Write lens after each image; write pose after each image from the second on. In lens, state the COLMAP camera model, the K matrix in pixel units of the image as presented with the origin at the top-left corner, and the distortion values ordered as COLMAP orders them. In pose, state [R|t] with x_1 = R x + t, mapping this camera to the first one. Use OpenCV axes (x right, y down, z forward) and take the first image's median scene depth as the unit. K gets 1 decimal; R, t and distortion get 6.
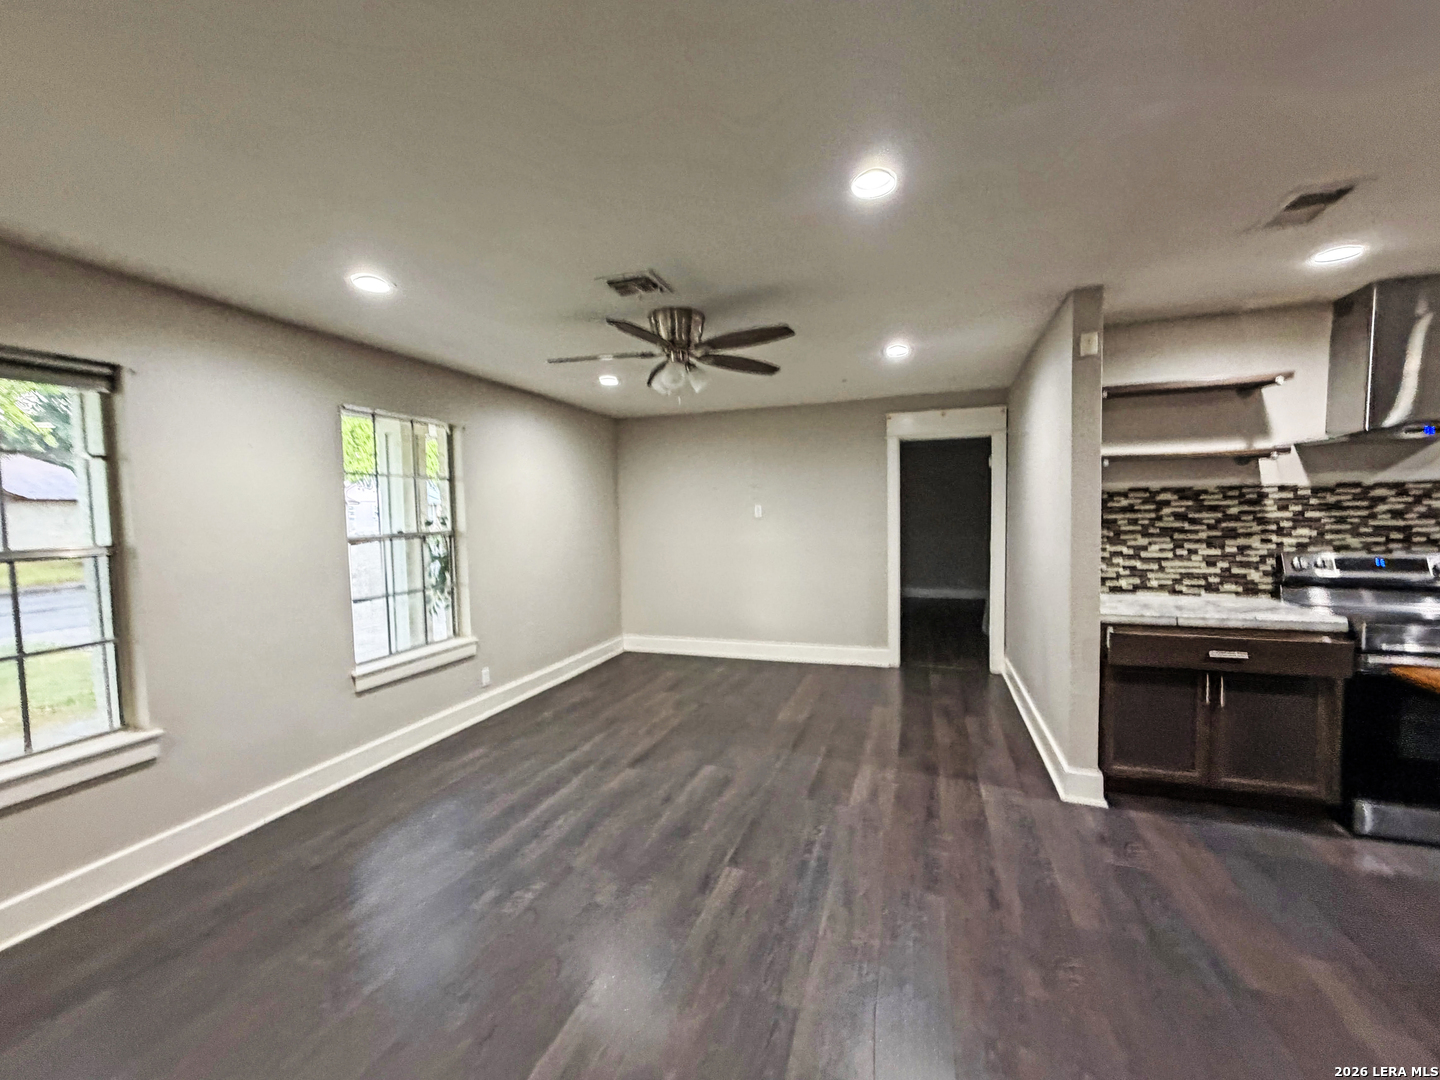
lens RADIAL K [[583.6, 0, 720.0], [0, 583.6, 540.0], [0, 0, 1]] dist [-0.000645, 0.000101]
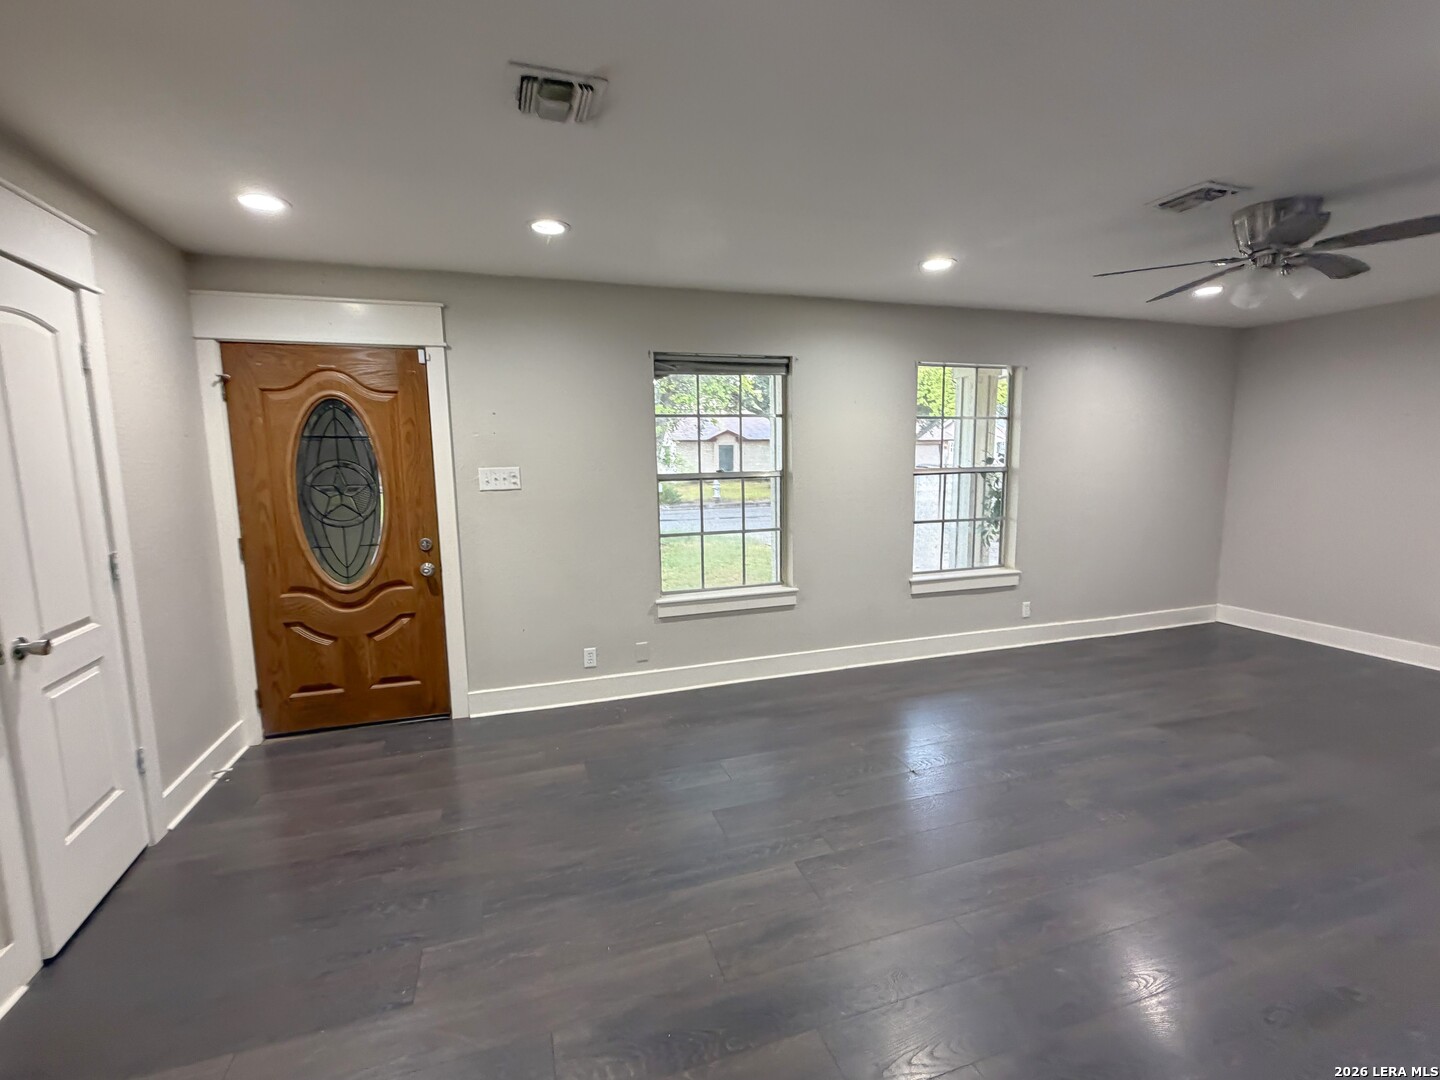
lens RADIAL K [[662.9, 0, 720.0], [0, 662.9, 540.0], [0, 0, 1]] dist [0.019840, 0.000021]
pose [[0.614481, 0.110156, -0.781203, 0.228592], [-0.040848, 0.993318, 0.107935, 0.006745], [0.787873, -0.034414, 0.614875, -0.202637]]
